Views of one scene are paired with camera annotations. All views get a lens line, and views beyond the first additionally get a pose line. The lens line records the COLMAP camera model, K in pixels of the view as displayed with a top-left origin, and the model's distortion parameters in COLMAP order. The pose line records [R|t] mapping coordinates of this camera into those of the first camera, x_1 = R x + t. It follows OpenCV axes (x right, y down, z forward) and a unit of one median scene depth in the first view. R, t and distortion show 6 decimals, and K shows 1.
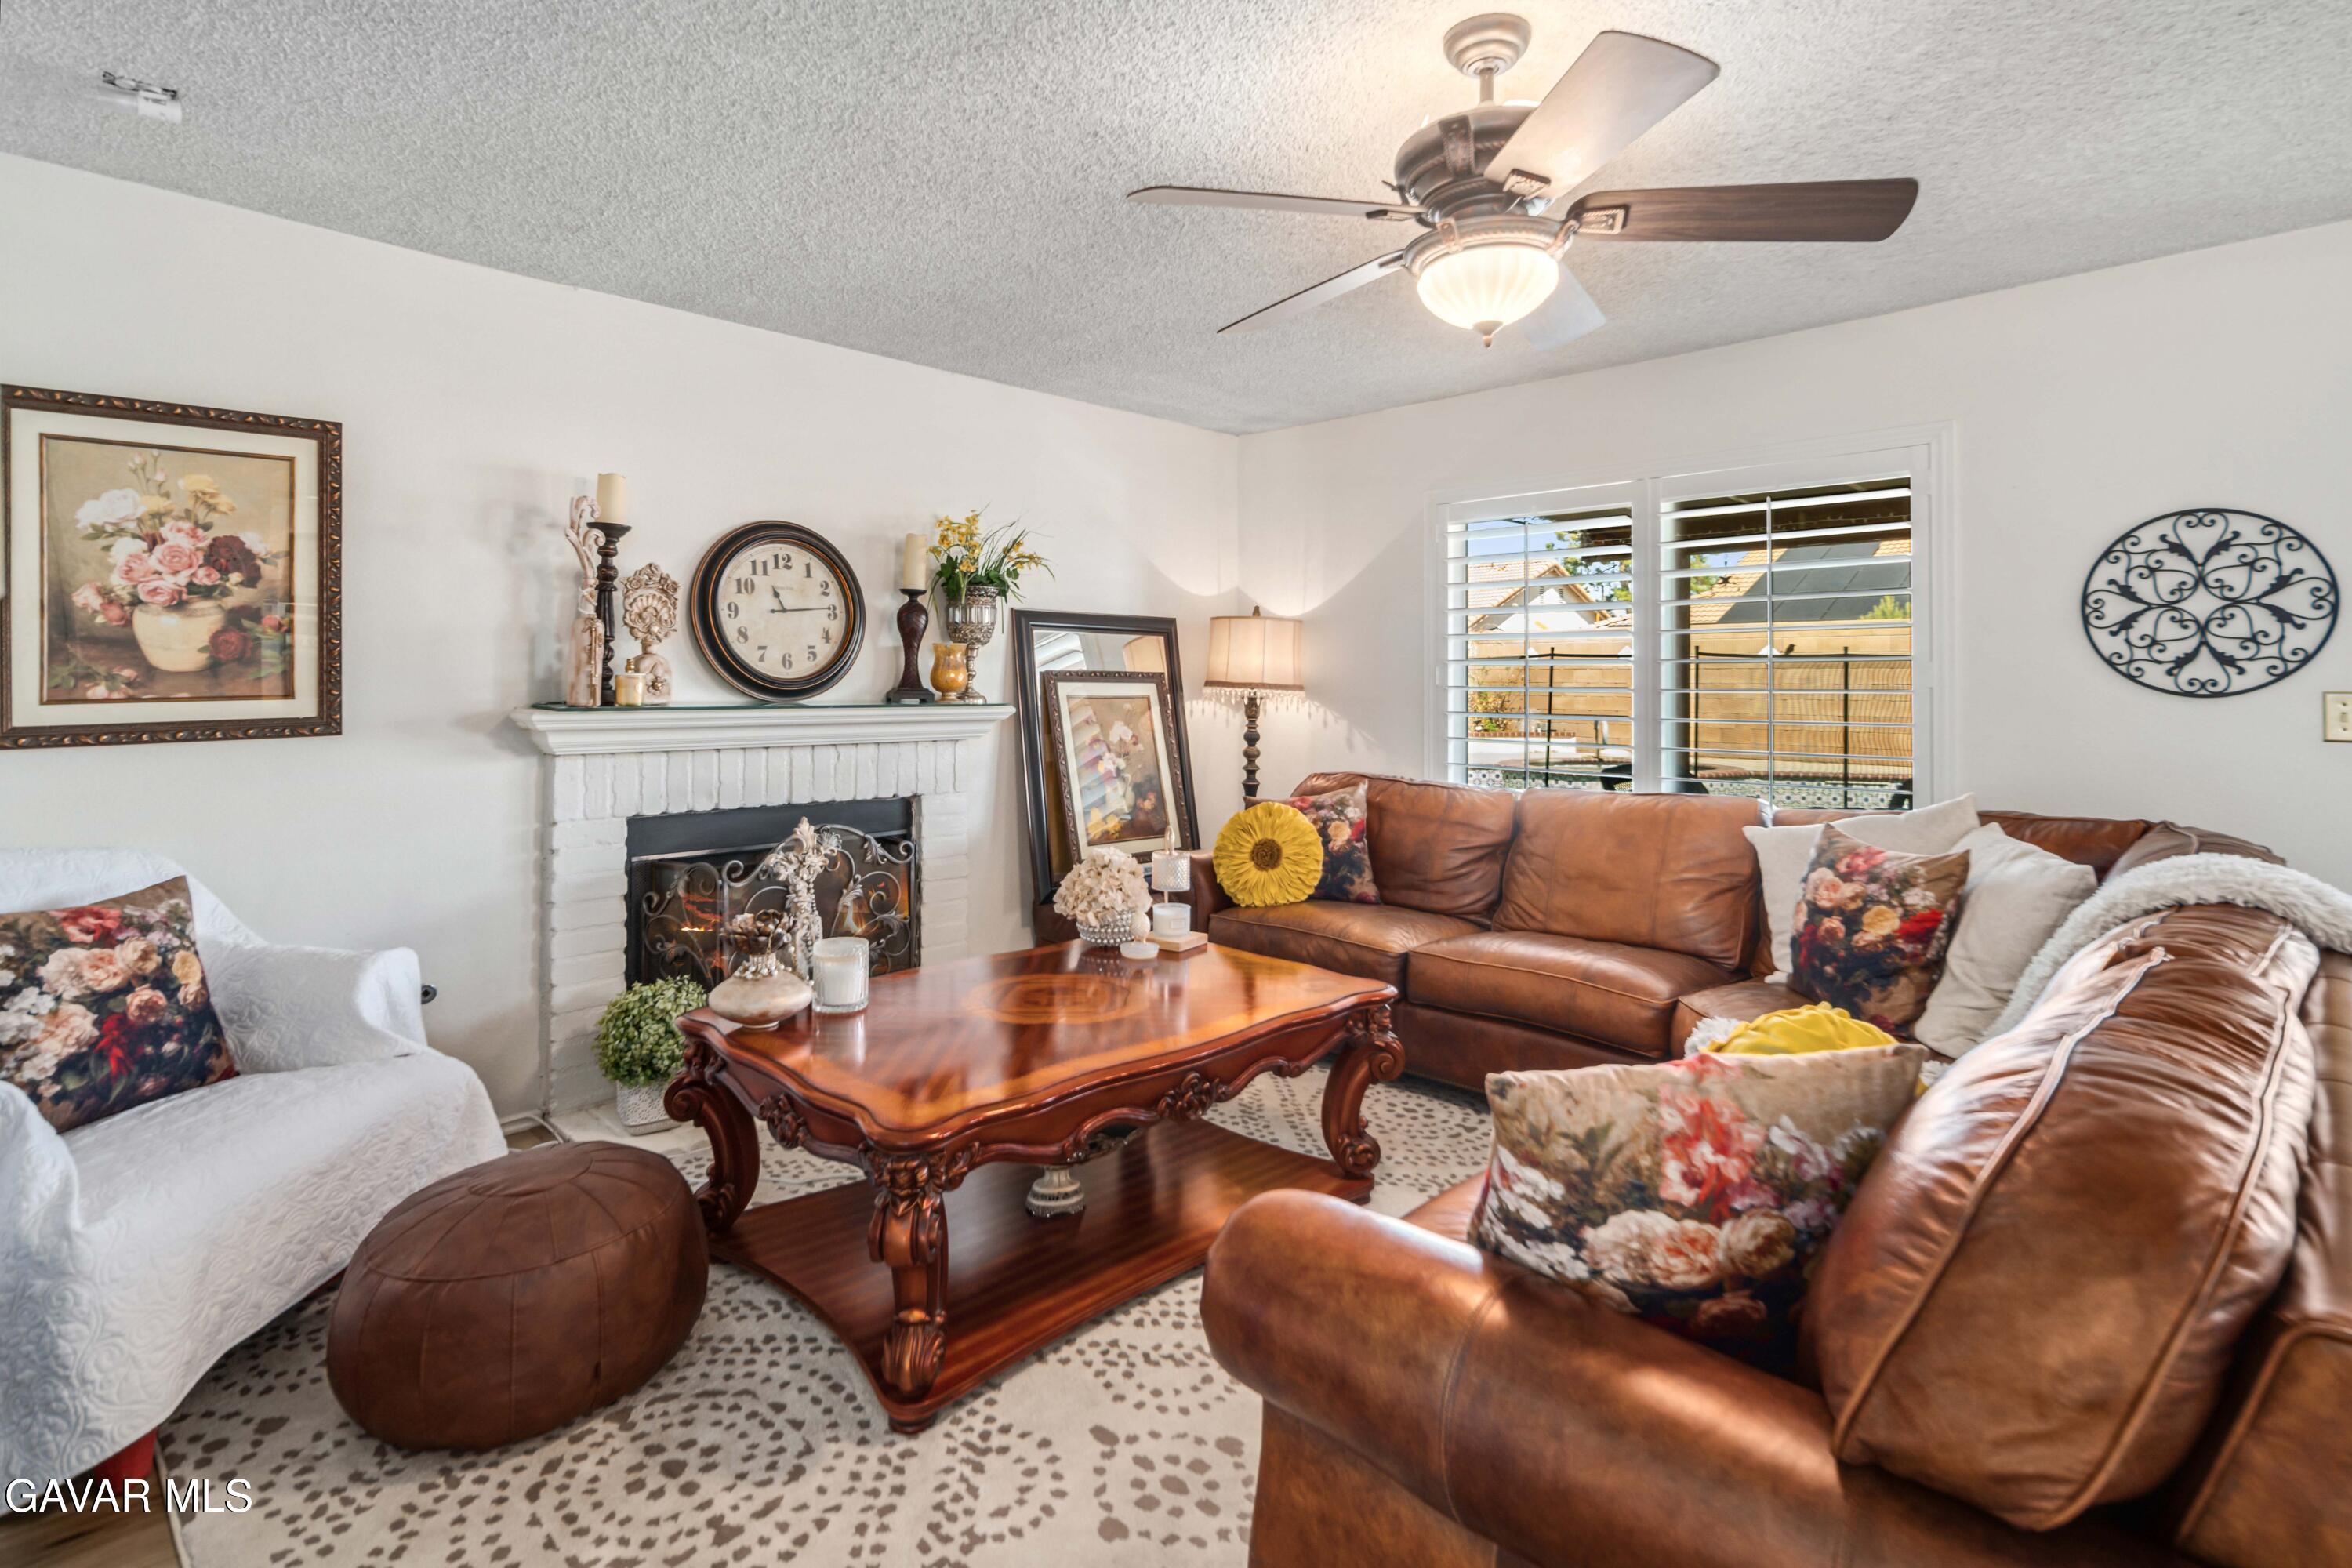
lens RADIAL K [[1147.1, 0, 1157.7], [0, 1147.1, 658.3], [0, 0, 1]] dist [0.004248, 0.000739]
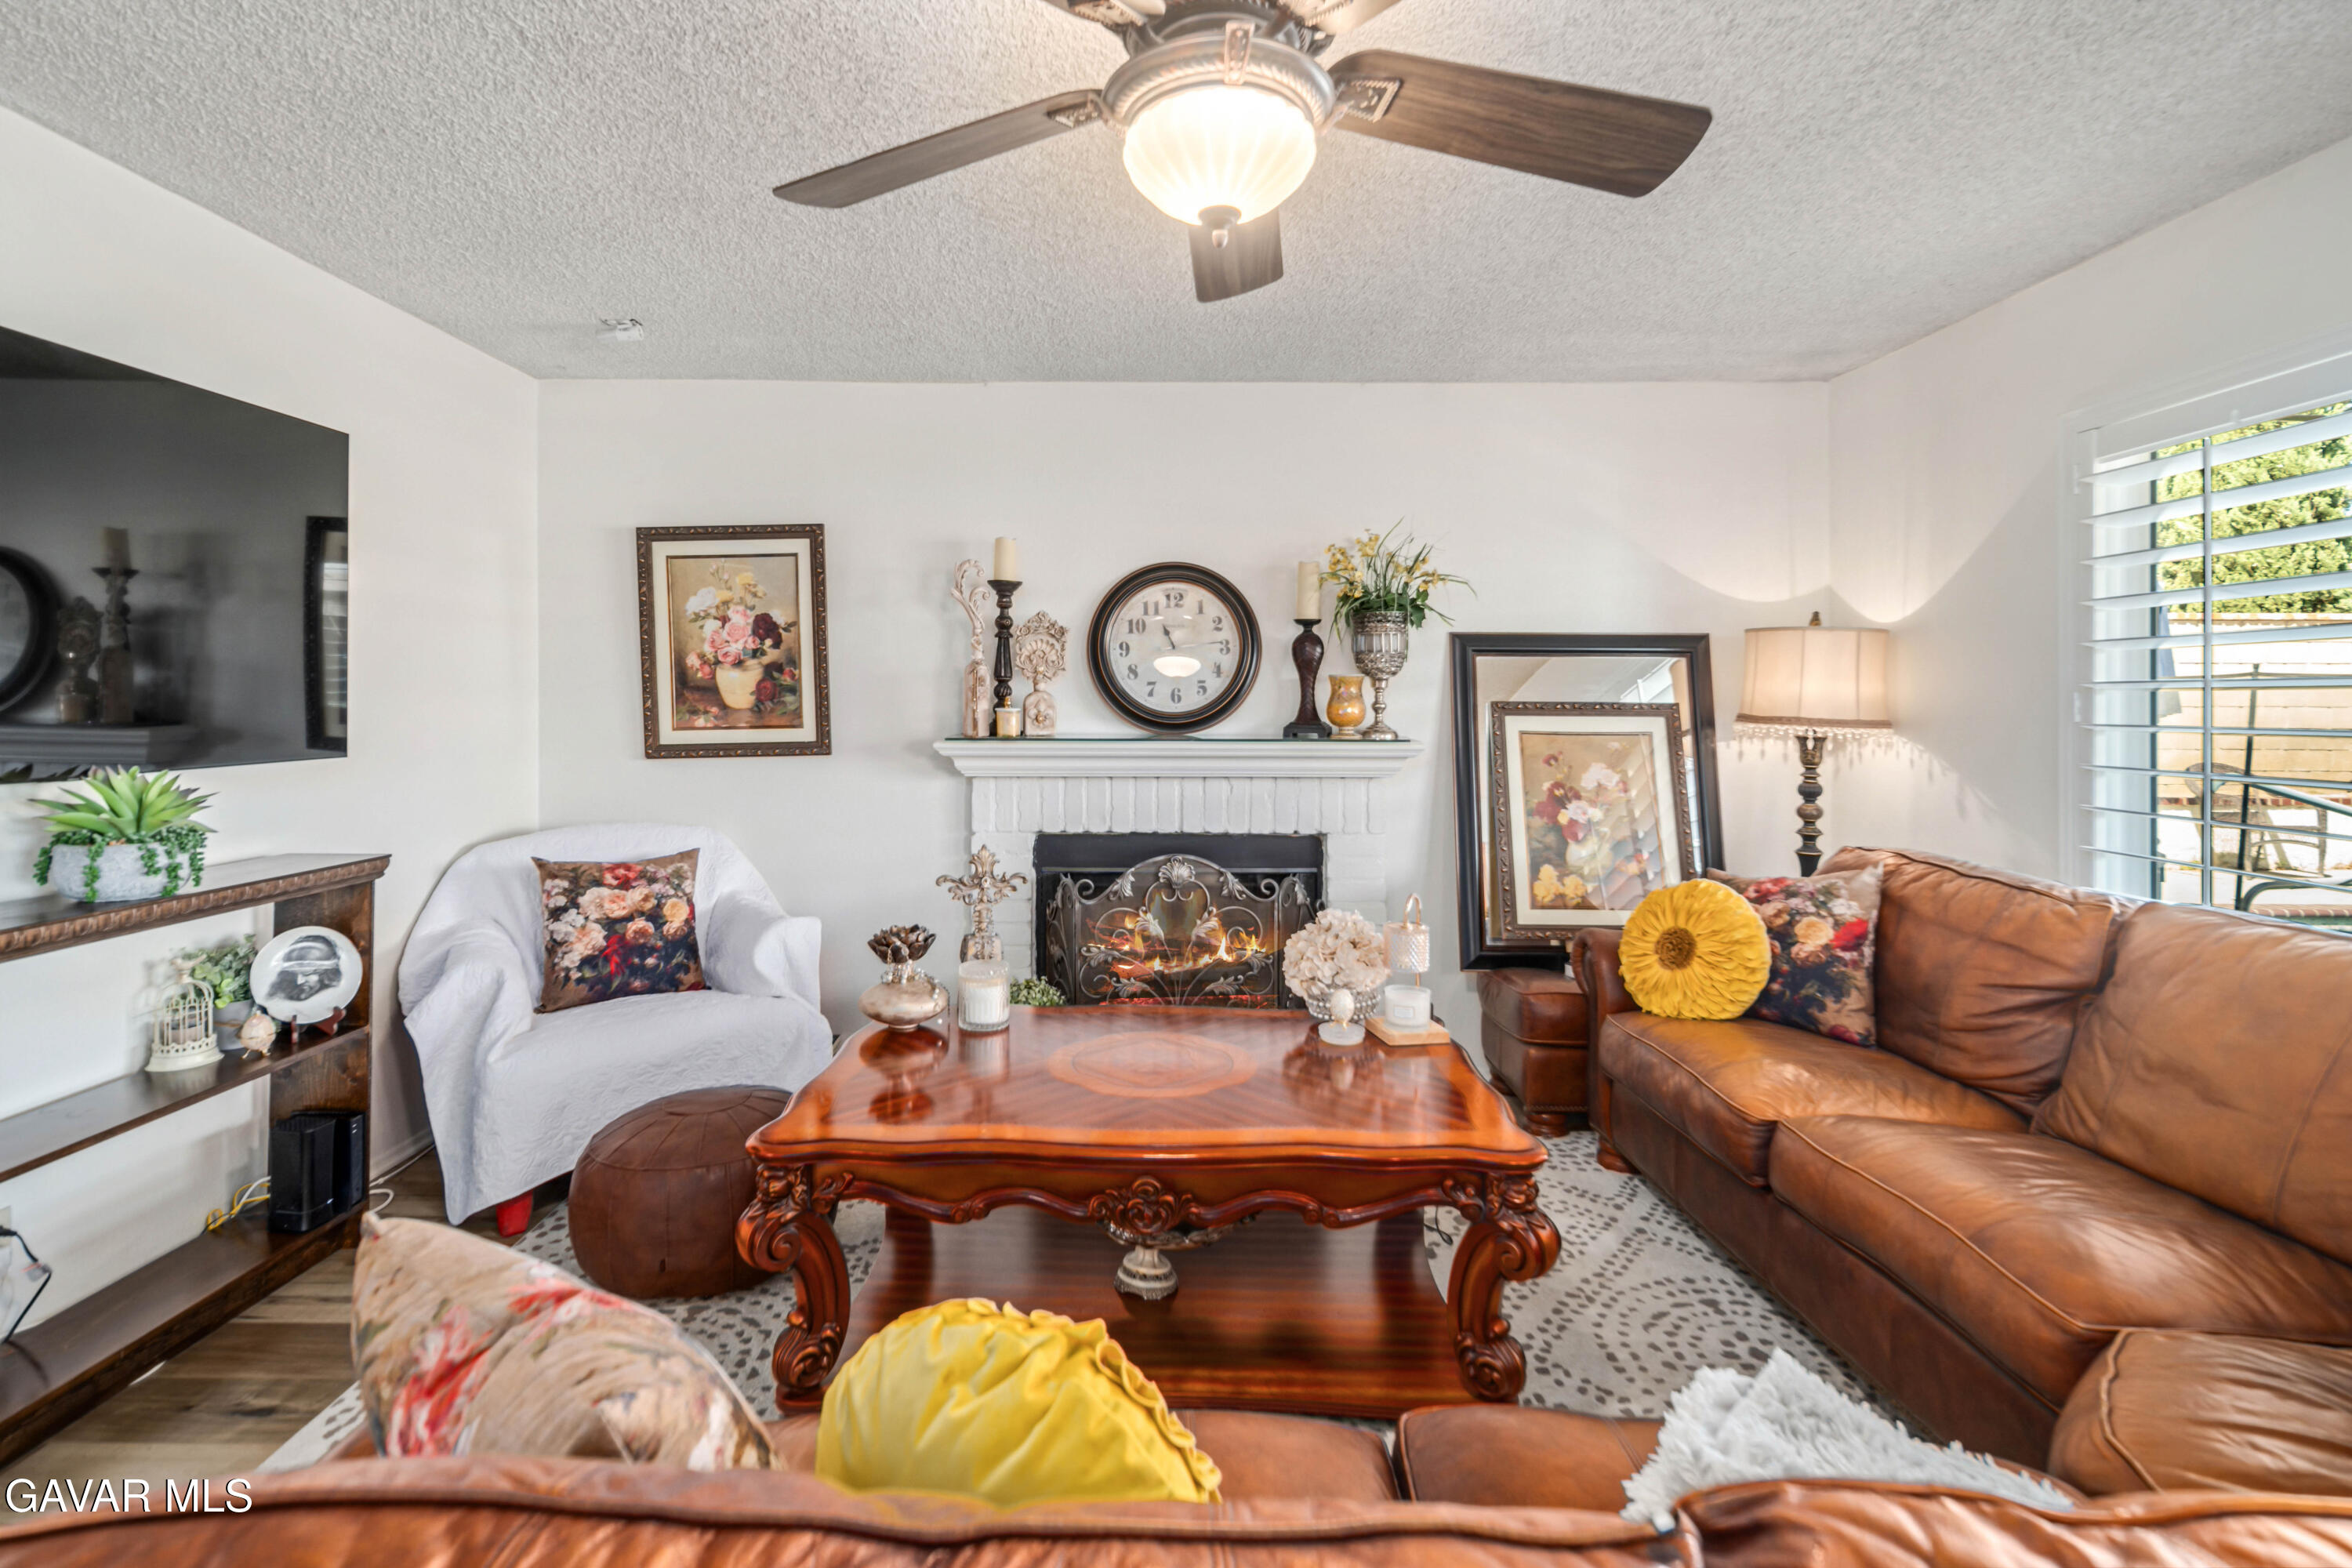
lens RADIAL K [[1137.6, 0, 1165.4], [0, 1137.6, 700.6], [0, 0, 1]] dist [0.003262, 0.000096]
pose [[0.713577, -0.005736, -0.700553, 0.442549], [0.015314, 0.999855, 0.007412, -0.000945], [0.700409, -0.016018, 0.713562, 0.282819]]
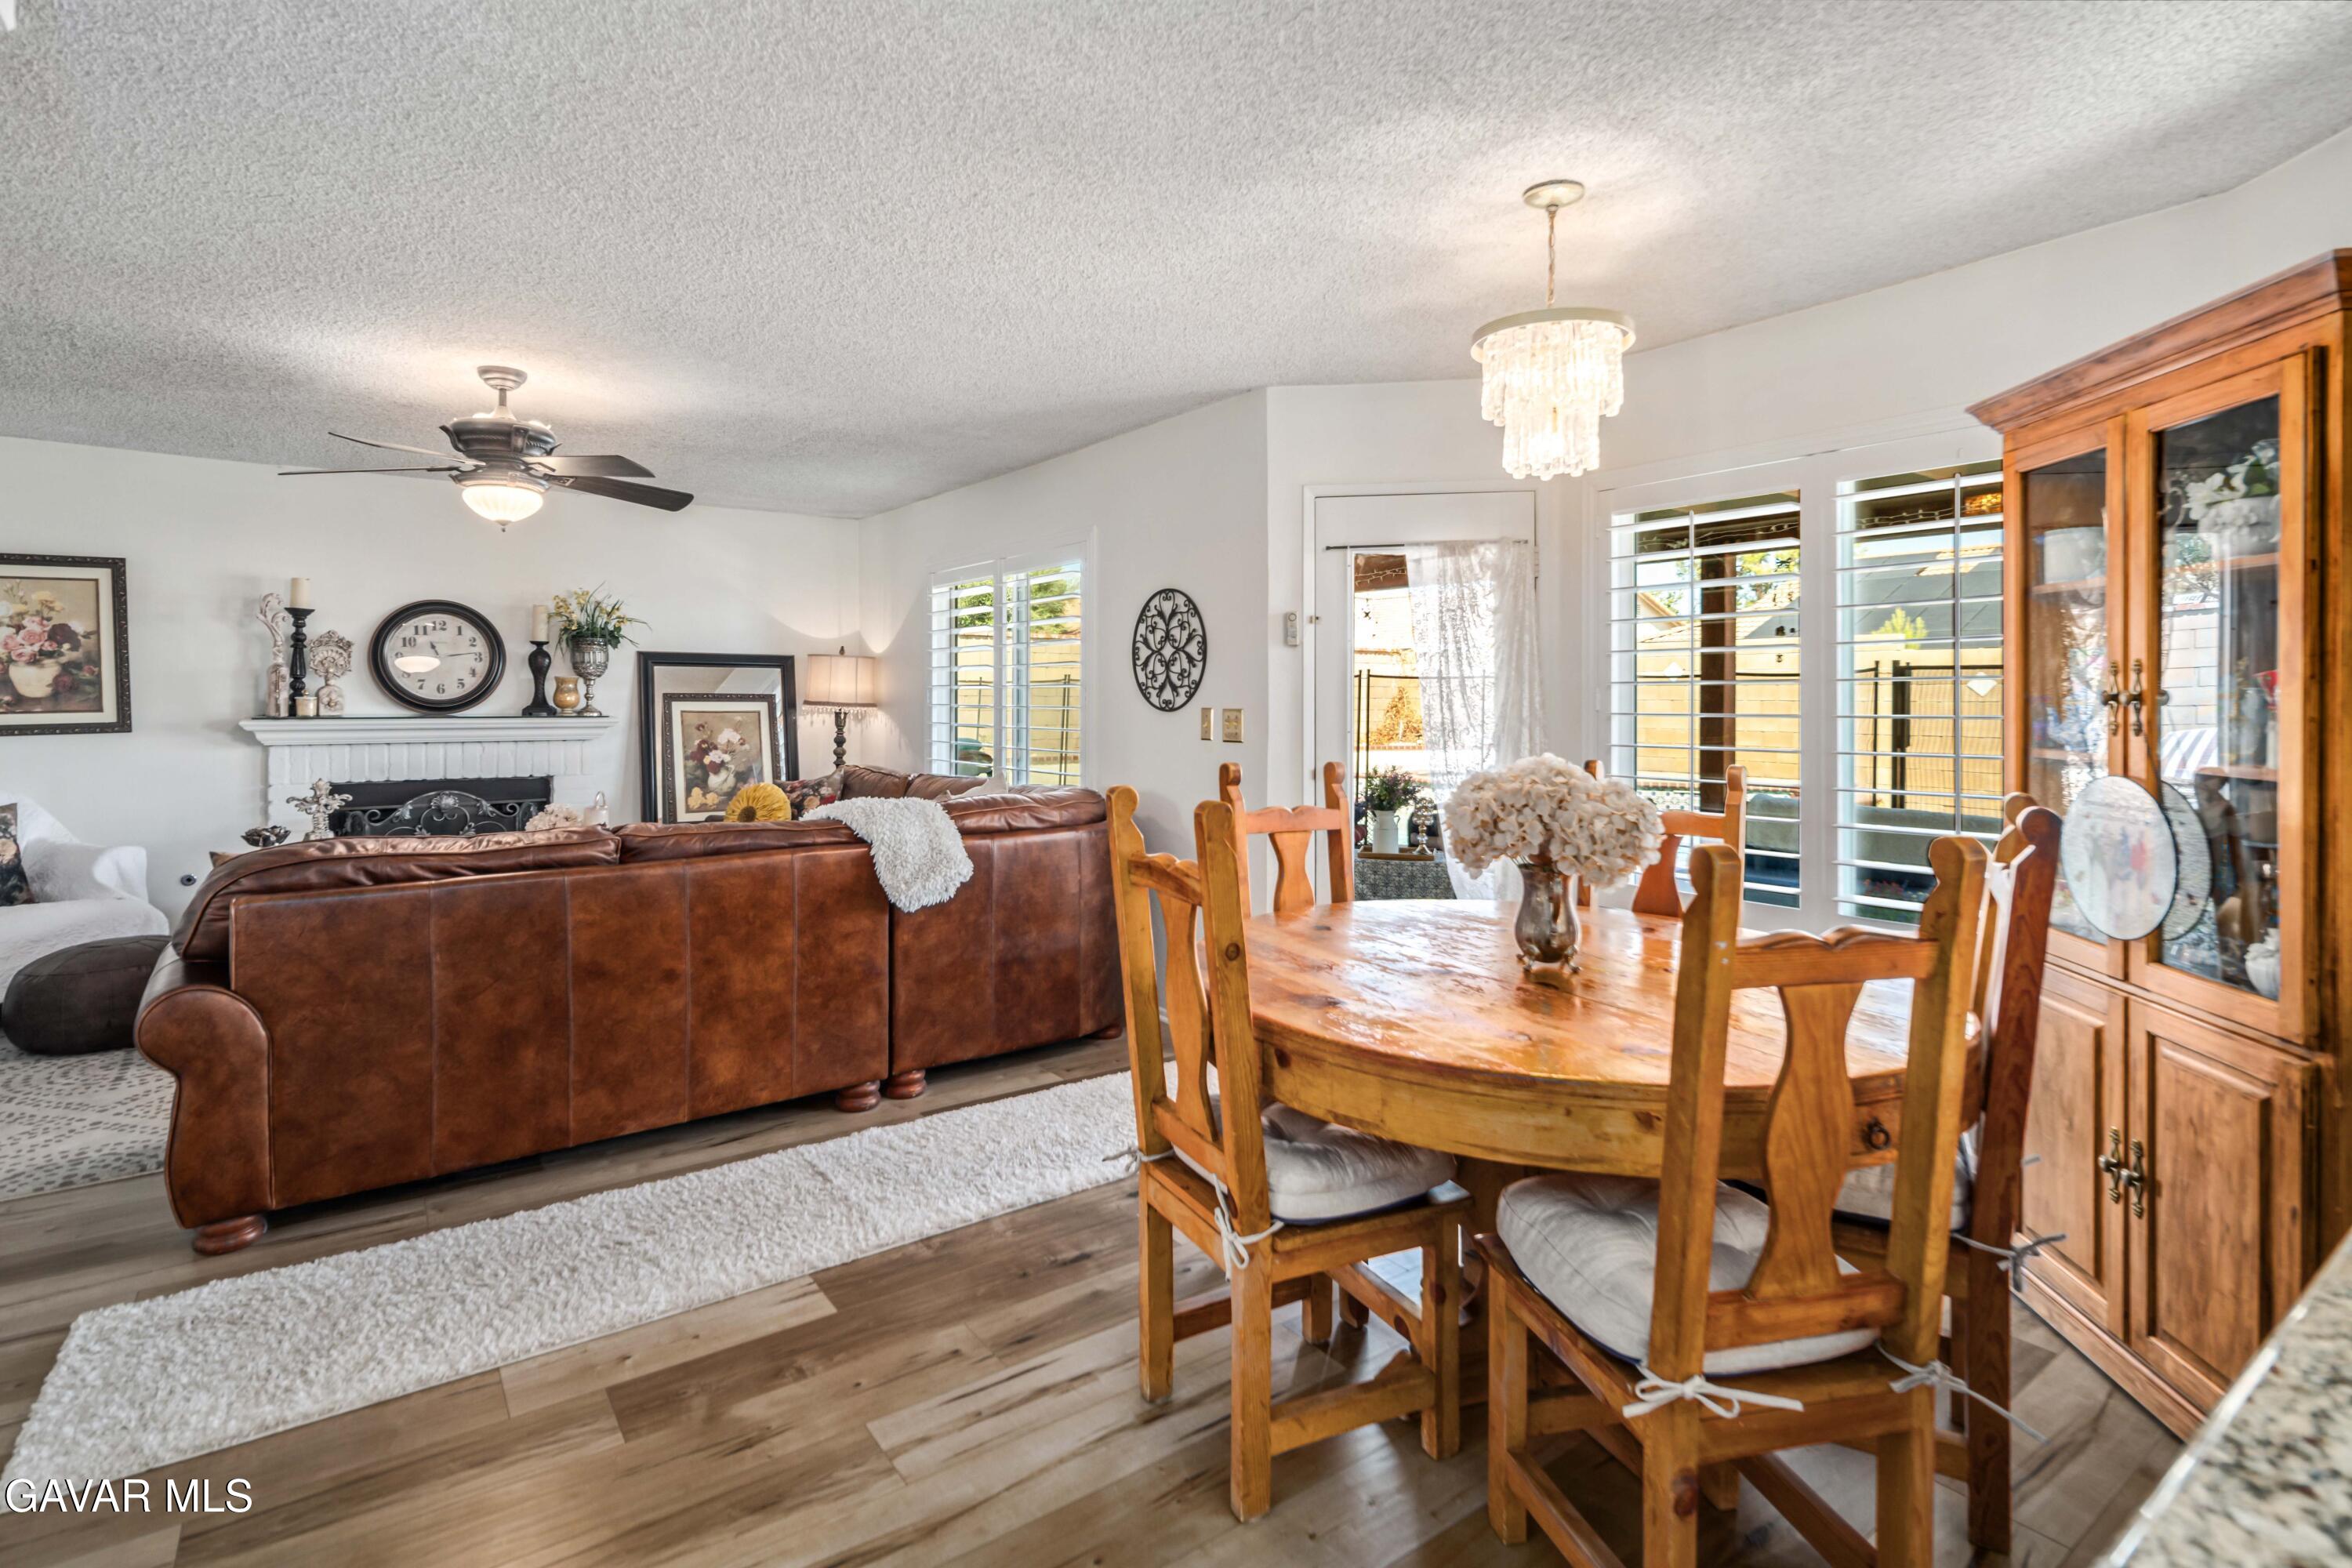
lens RADIAL K [[1137.6, 0, 1165.4], [0, 1137.6, 700.6], [0, 0, 1]] dist [0.003262, 0.000096]
pose [[0.988911, -0.001428, -0.148505, 1.003625], [0.004784, 0.999741, 0.022241, -0.012734], [0.148435, -0.022705, 0.988662, -0.452811]]
